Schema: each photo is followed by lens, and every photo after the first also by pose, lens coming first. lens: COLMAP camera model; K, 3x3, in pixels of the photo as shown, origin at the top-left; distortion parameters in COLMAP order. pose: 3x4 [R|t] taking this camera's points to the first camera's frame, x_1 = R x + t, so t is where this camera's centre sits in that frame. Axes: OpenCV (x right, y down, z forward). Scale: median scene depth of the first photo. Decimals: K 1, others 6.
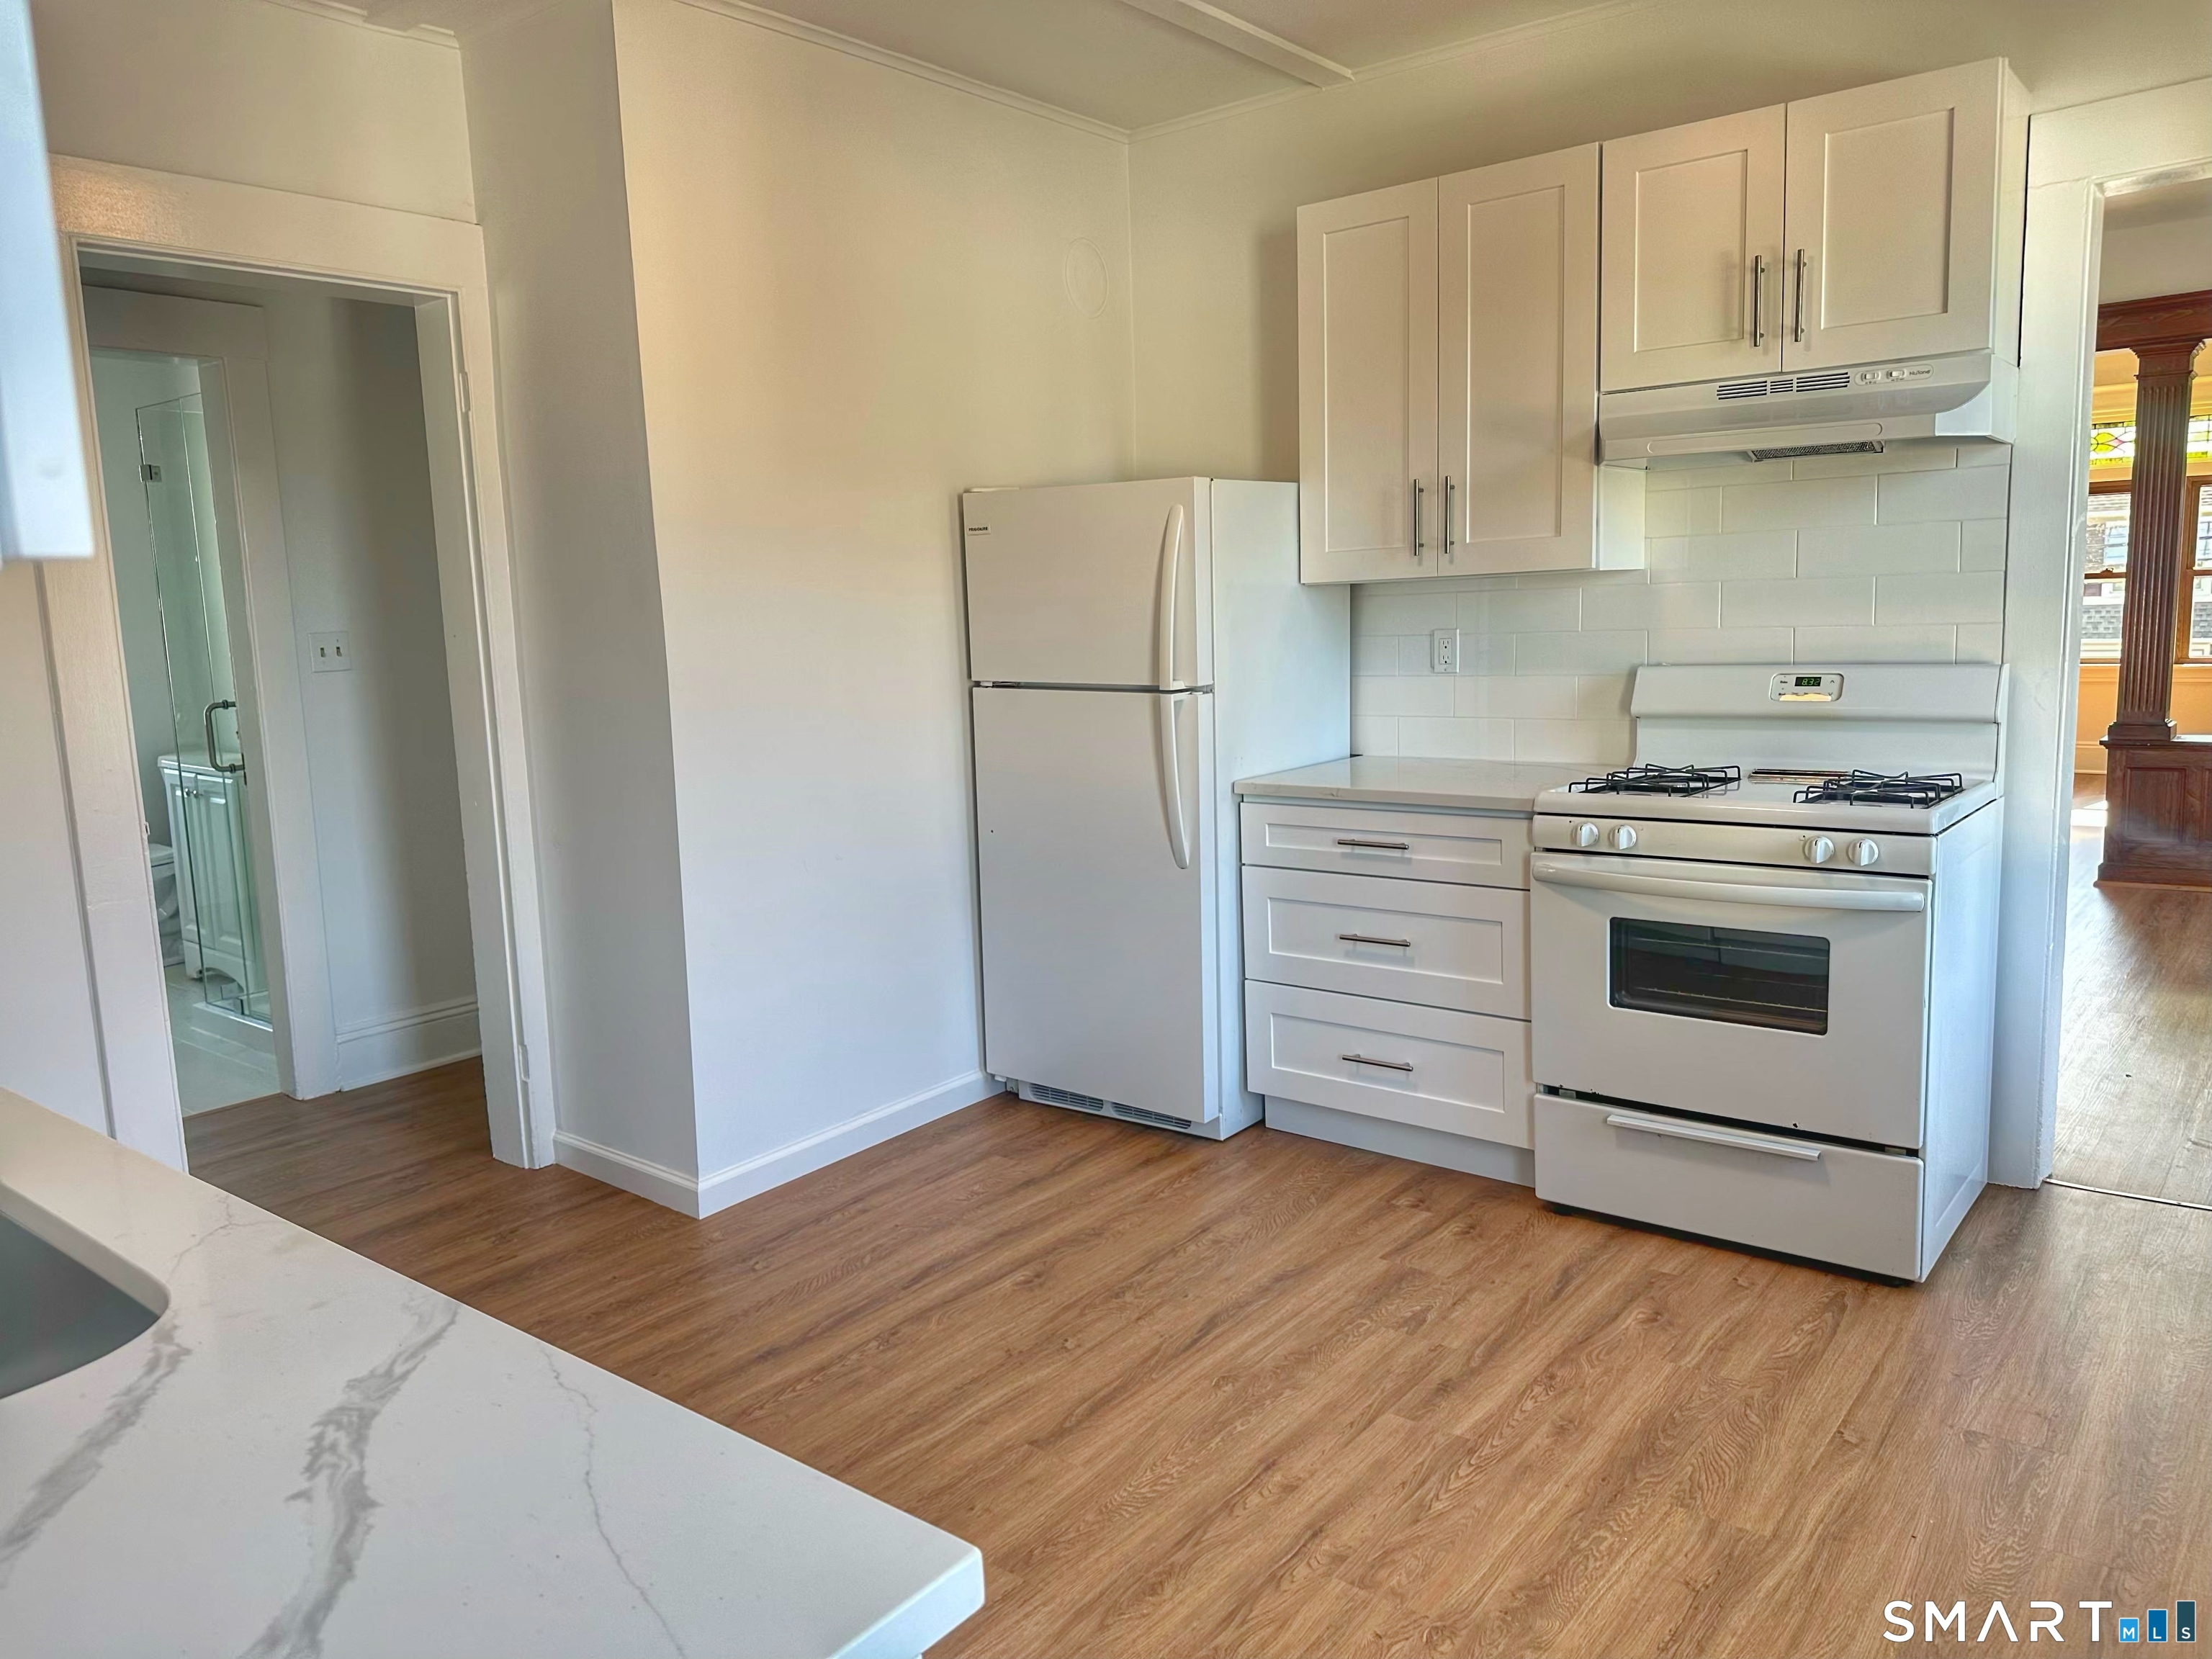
lens RADIAL K [[1580.1, 0, 1106.0], [0, 1580.1, 829.5], [0, 0, 1]] dist [0.004824, 0.000232]
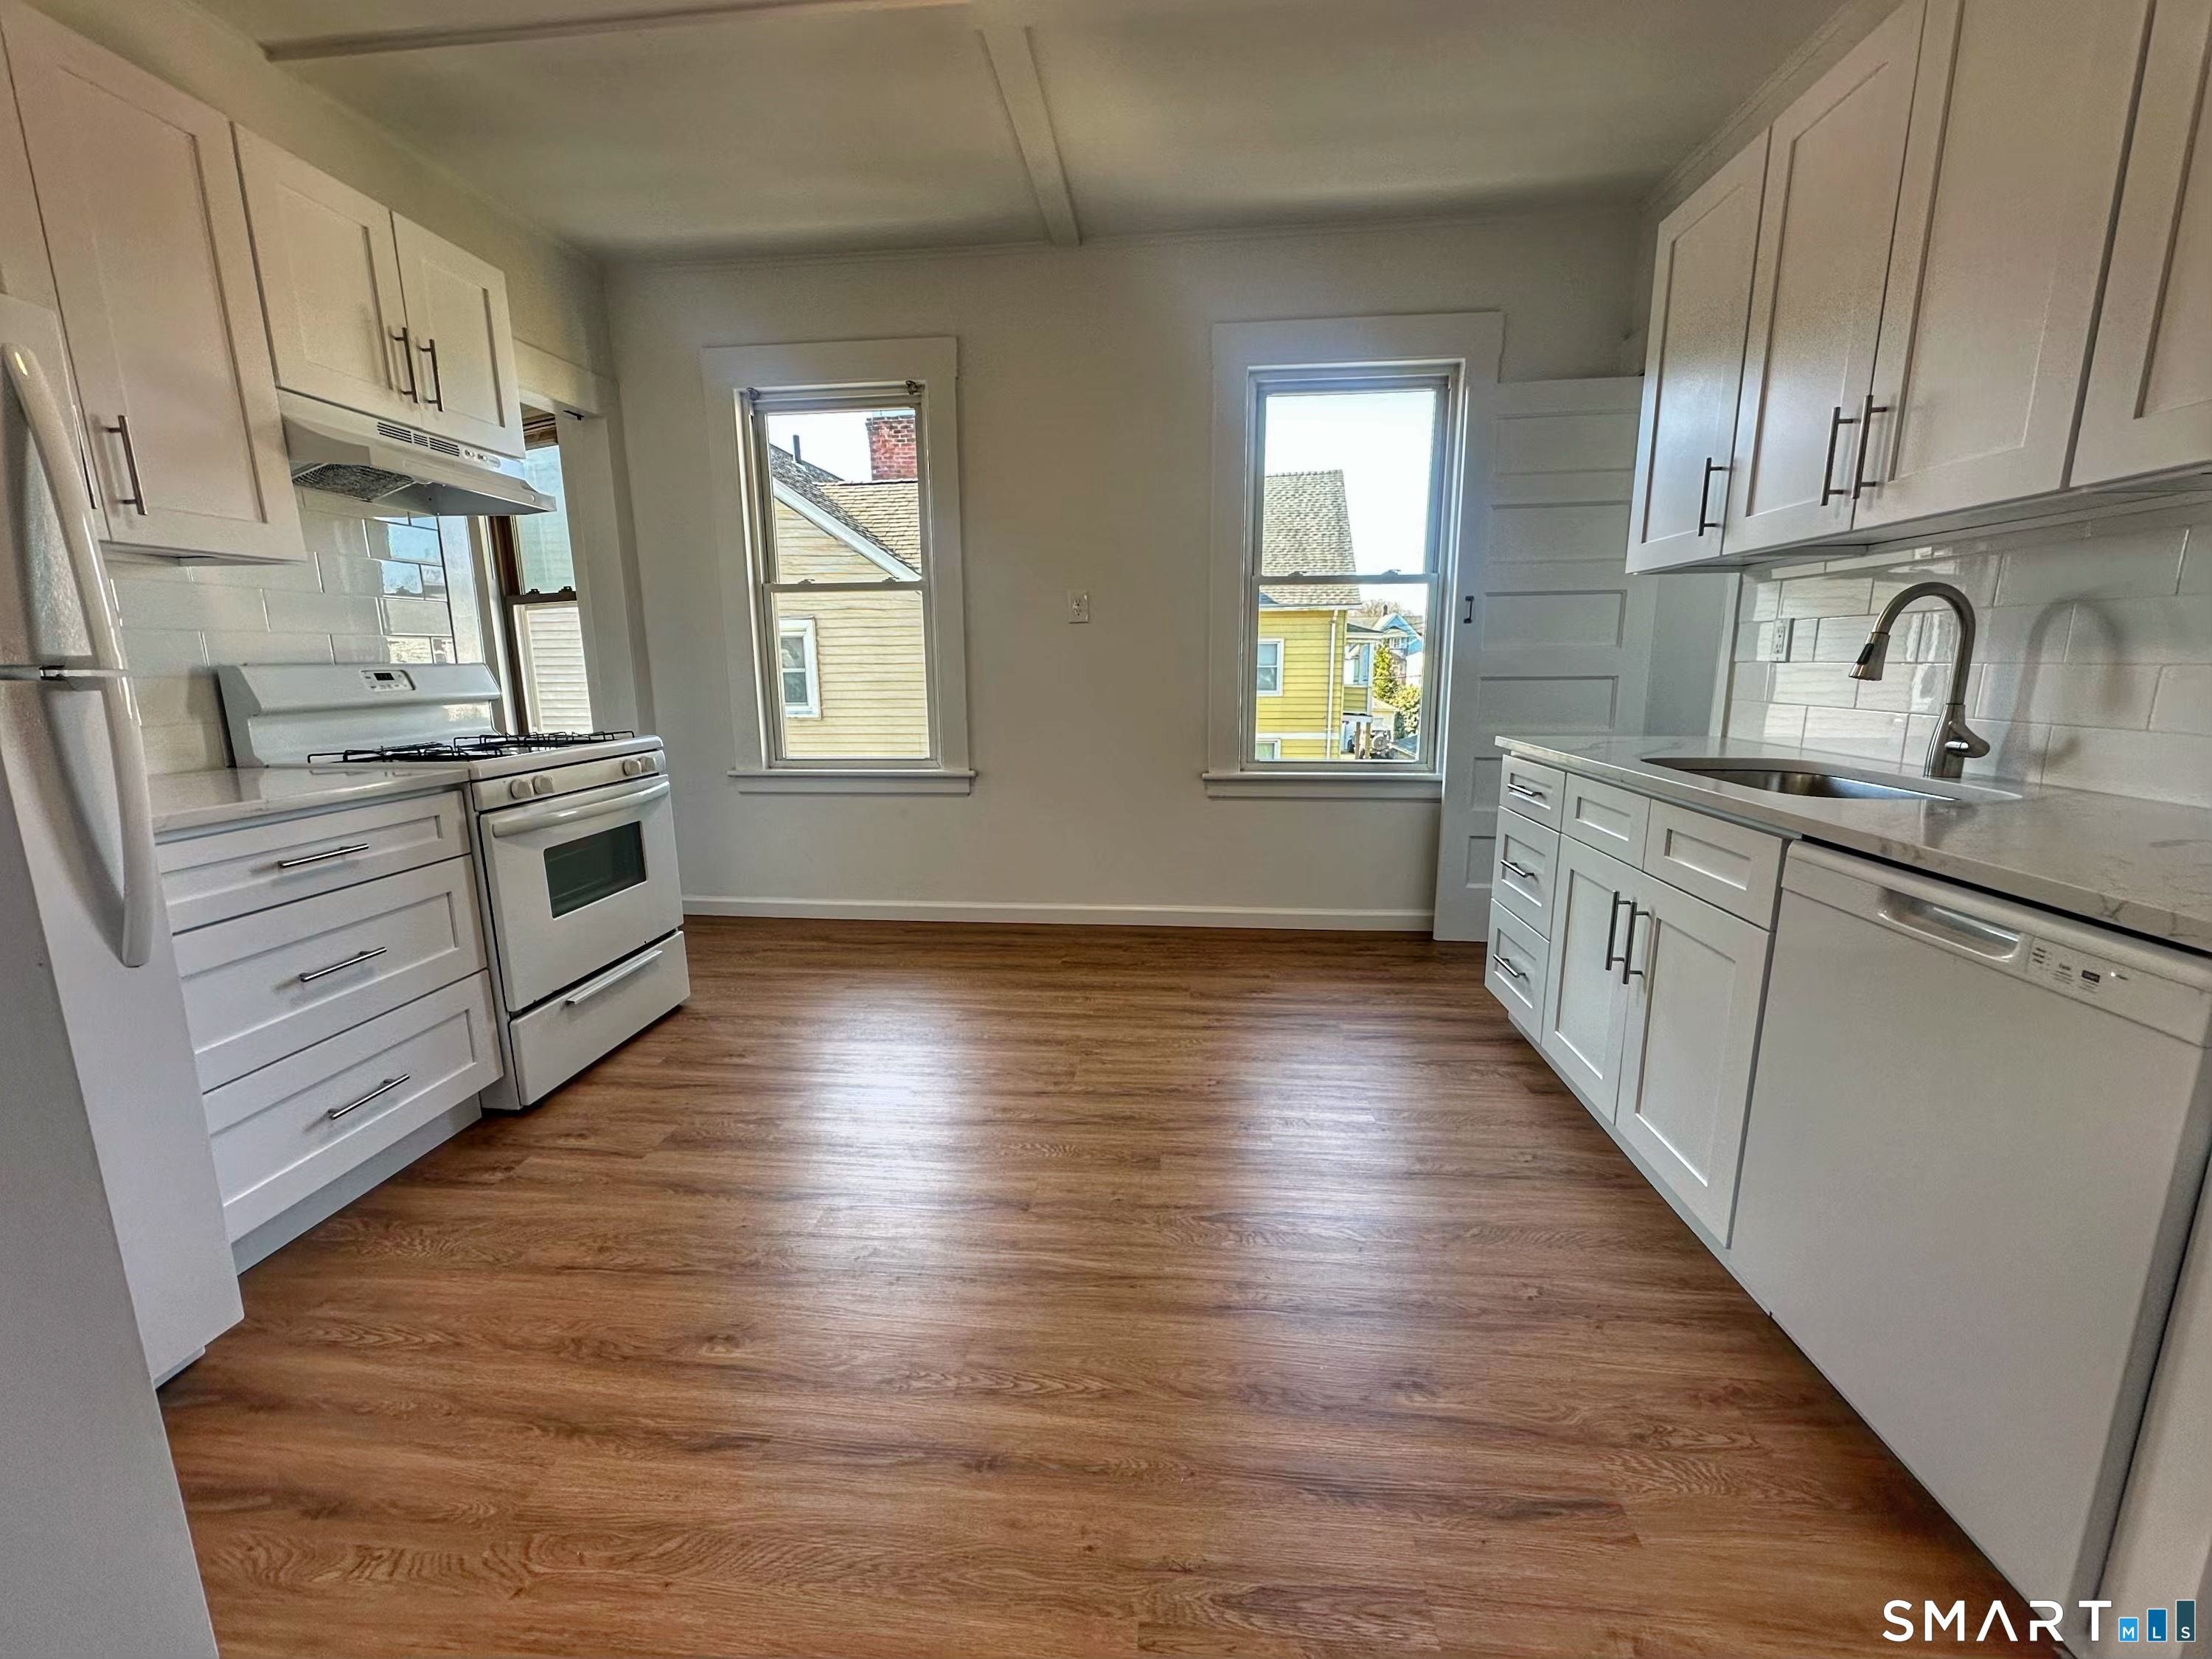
lens RADIAL K [[882.5, 0, 1104.1], [0, 882.5, 824.7], [0, 0, 1]] dist [-0.001344, 0.000482]
pose [[-0.548360, -0.113462, 0.828509, -0.512583], [0.155966, 0.959492, 0.234628, -0.059350], [-0.821569, 0.257880, -0.508451, 0.984009]]
